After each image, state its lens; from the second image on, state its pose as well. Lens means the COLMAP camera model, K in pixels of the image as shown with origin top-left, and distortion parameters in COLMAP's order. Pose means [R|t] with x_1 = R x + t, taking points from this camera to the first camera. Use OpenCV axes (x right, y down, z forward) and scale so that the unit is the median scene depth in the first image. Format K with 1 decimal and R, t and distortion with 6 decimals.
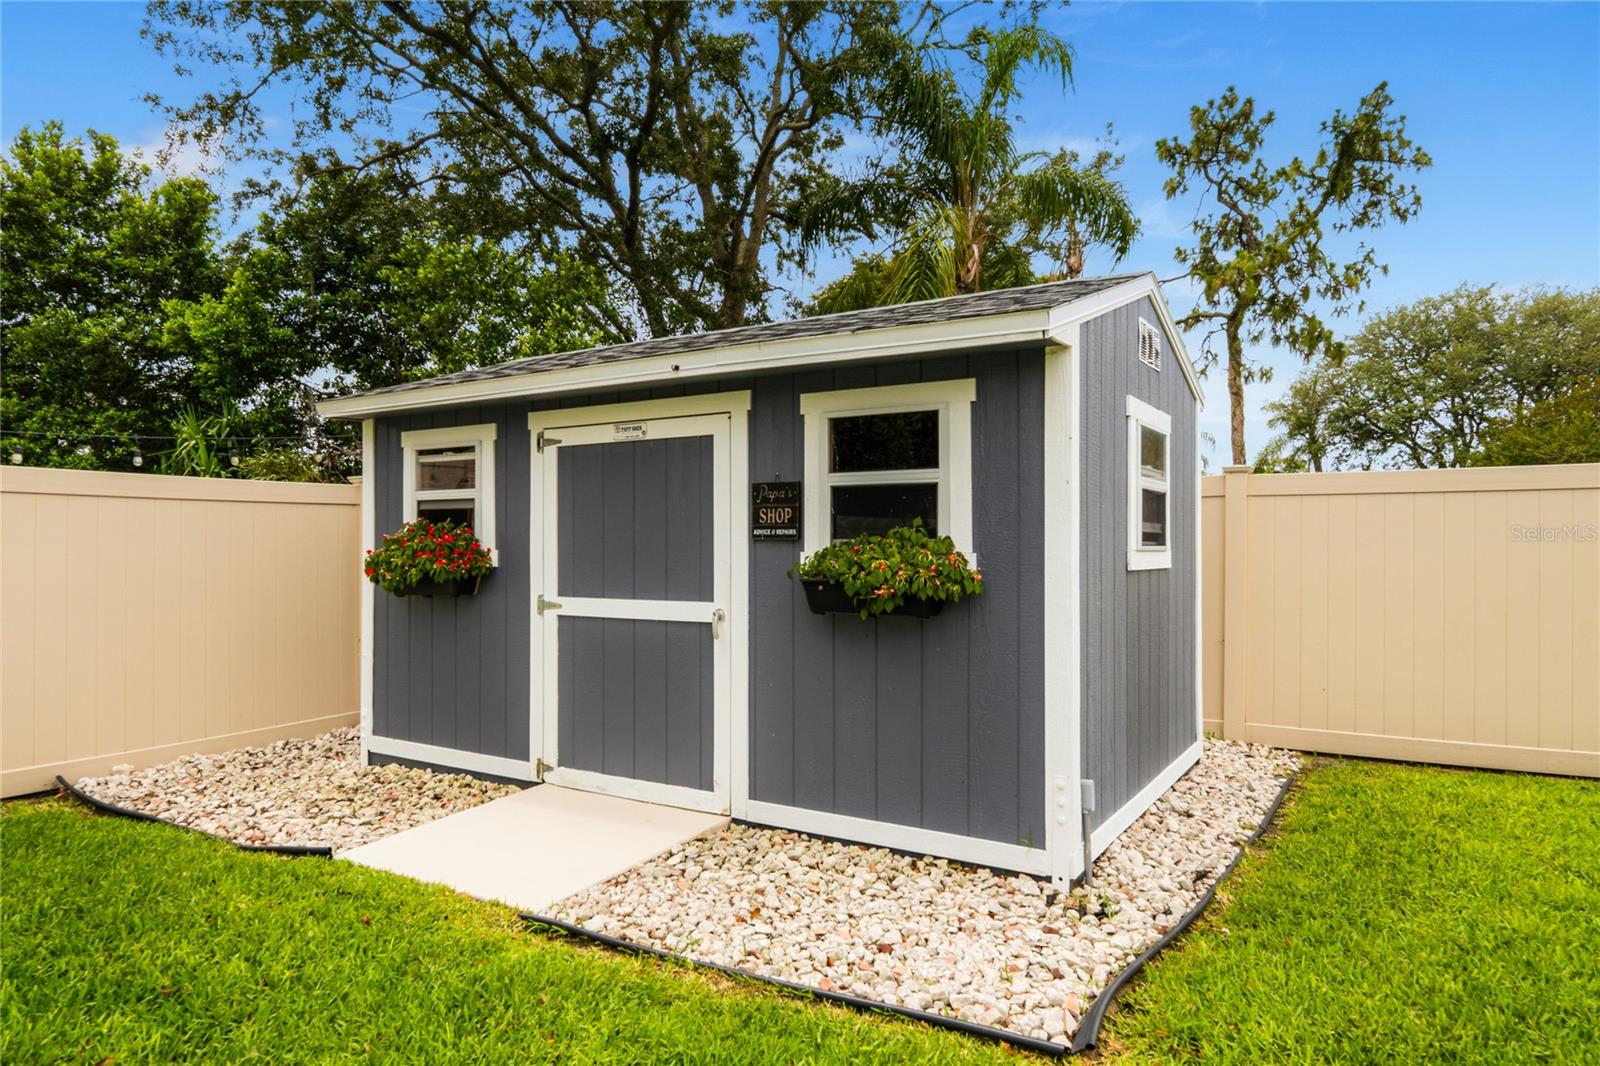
lens RADIAL K [[984.2, 0, 783.8], [0, 984.2, 534.4], [0, 0, 1]] dist [-0.004869, -0.001199]
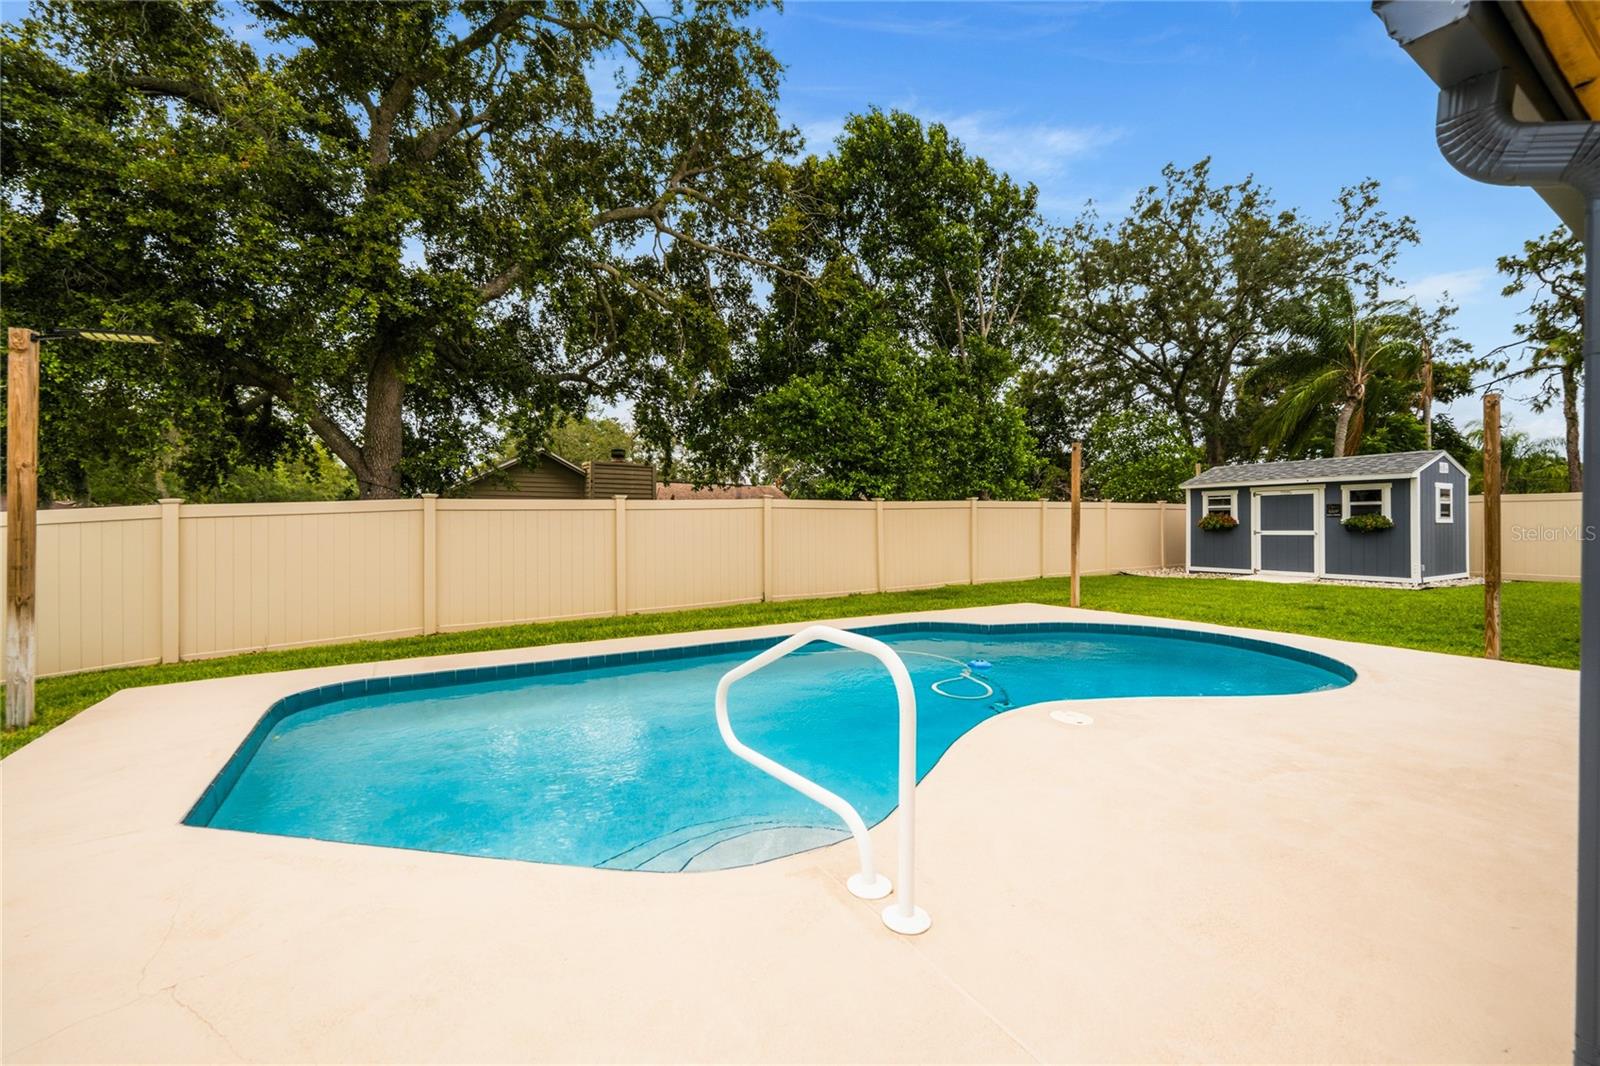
lens RADIAL K [[655.6, 0, 804.9], [0, 655.6, 520.3], [0, 0, 1]] dist [-0.000801, -0.000229]
pose [[0.887089, -0.009482, -0.461500, -0.133140], [0.011135, 0.999938, 0.000858, -0.001339], [0.461463, -0.005899, 0.887140, -0.482794]]
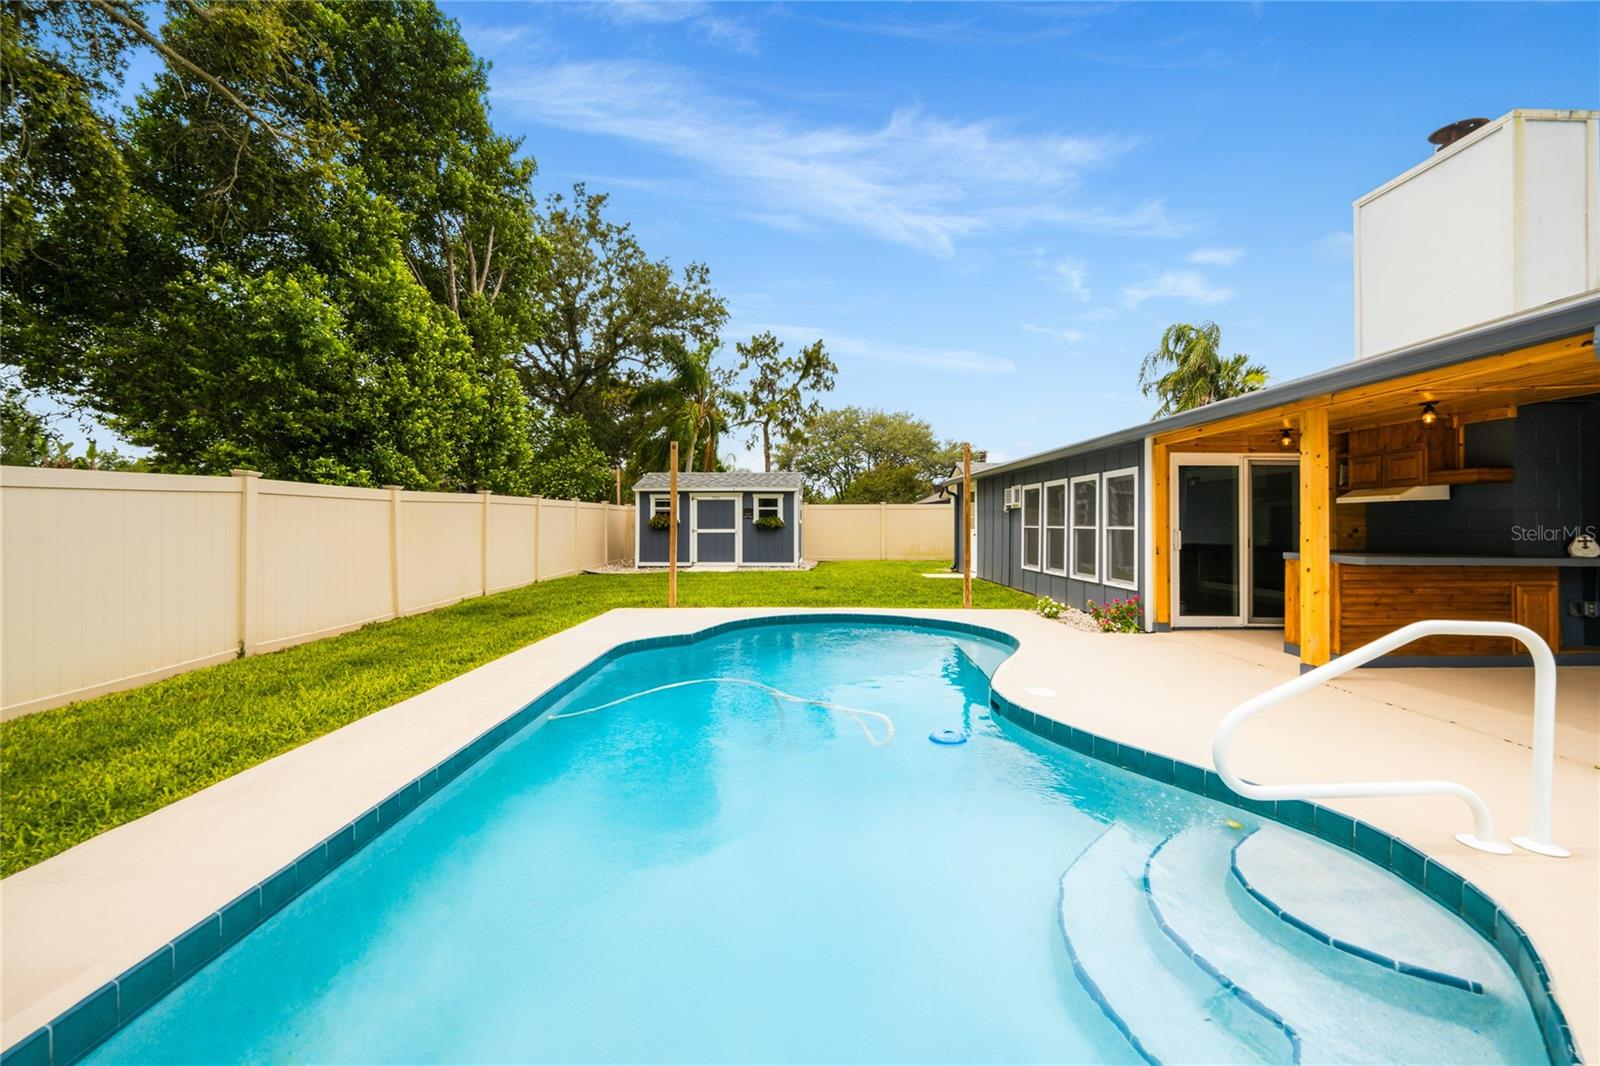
lens RADIAL K [[655.6, 0, 804.9], [0, 655.6, 520.3], [0, 0, 1]] dist [-0.000801, -0.000229]
pose [[0.859344, -0.001444, 0.511397, -0.294166], [-0.001786, 0.999981, 0.005825, -0.000953], [-0.511396, -0.005919, 0.859325, -0.435932]]
